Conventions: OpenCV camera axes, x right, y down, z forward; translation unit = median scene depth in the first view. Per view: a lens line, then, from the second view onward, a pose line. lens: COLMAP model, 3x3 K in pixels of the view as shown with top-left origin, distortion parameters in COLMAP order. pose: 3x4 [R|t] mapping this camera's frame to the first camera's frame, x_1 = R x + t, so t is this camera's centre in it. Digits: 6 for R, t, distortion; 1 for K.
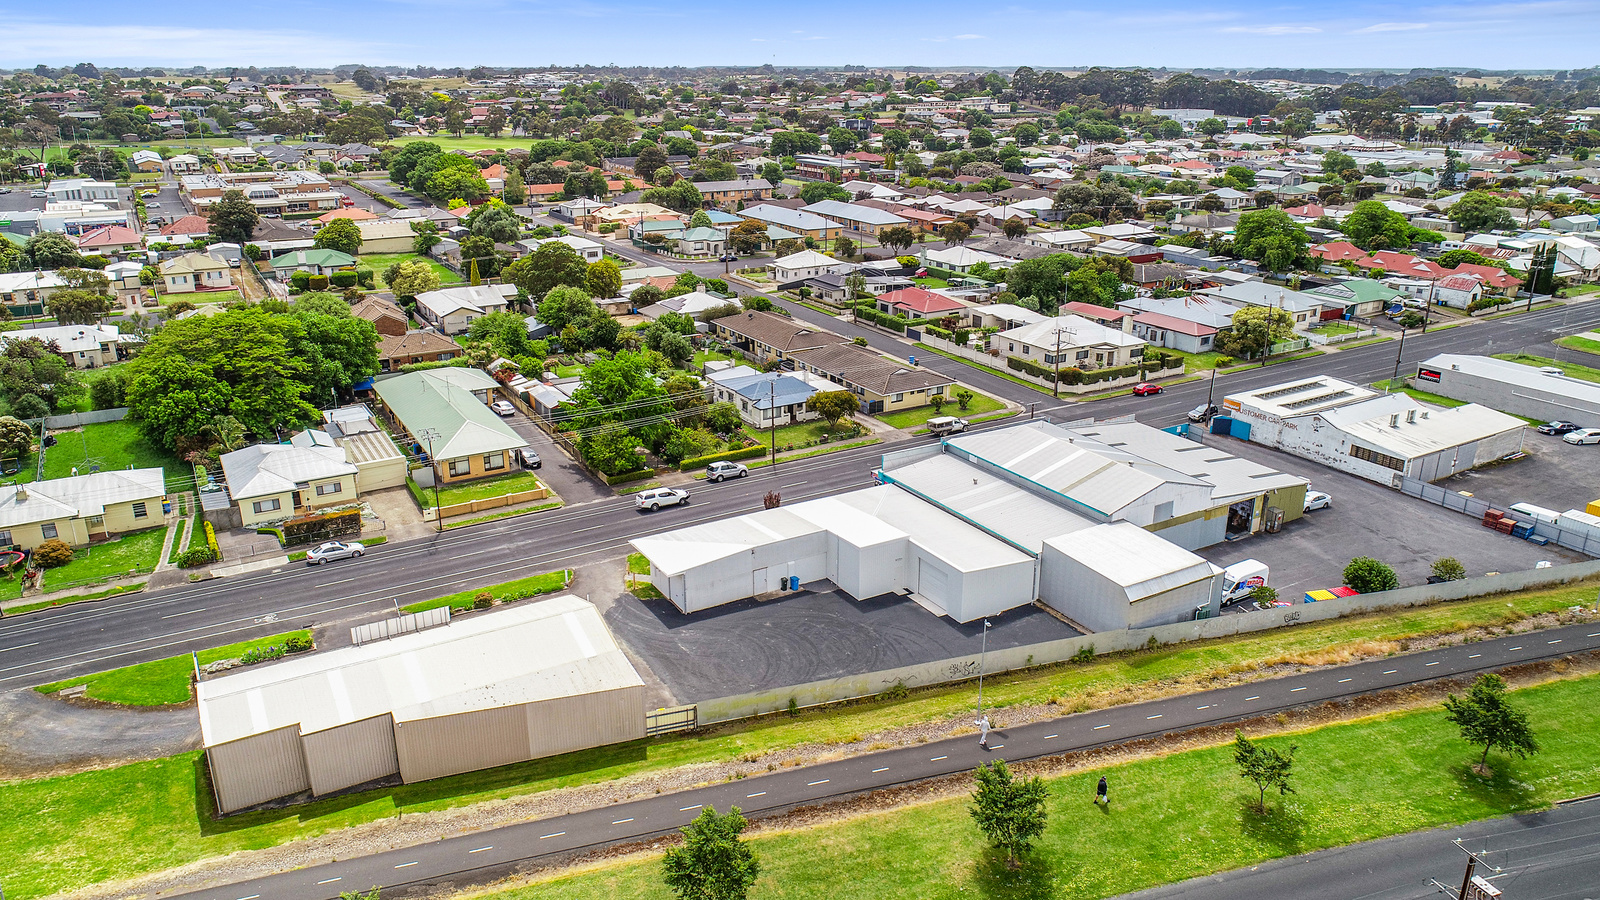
lens RADIAL K [[1114.2, 0, 800.0], [0, 1114.2, 450.0], [0, 0, 1]] dist [-0.006668, -0.001843]
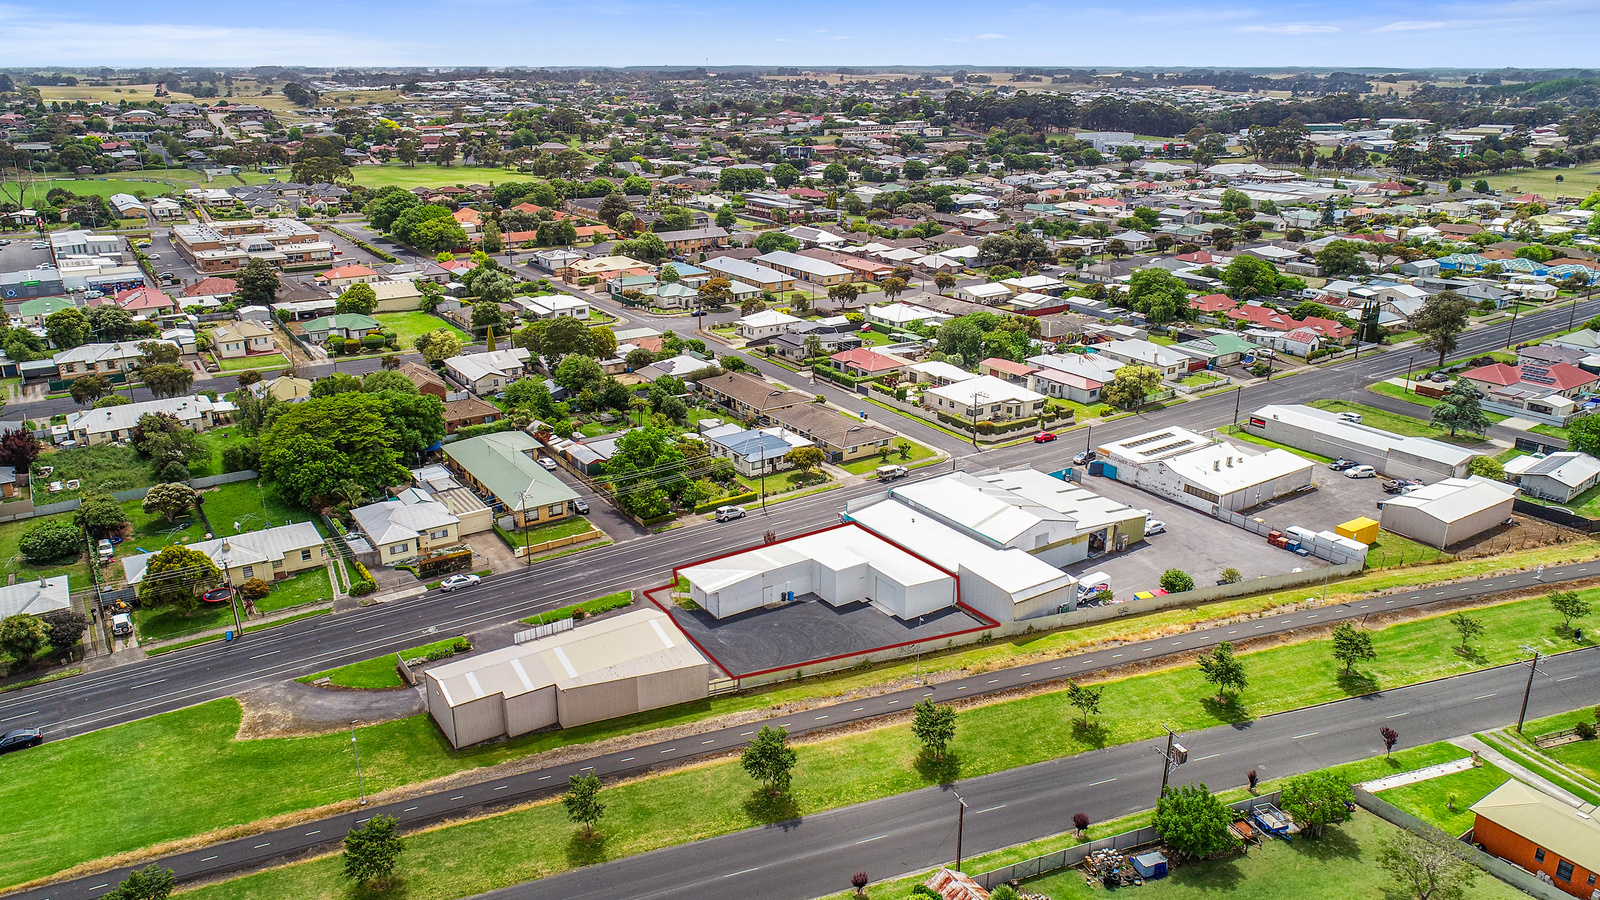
lens RADIAL K [[1114.2, 0, 800.0], [0, 1114.2, 450.0], [0, 0, 1]] dist [-0.006668, -0.001843]
pose [[0.998444, -0.019327, 0.052315, -0.039251], [0.019615, 0.999795, -0.005002, -0.038243], [-0.052207, 0.006020, 0.998618, -0.272987]]
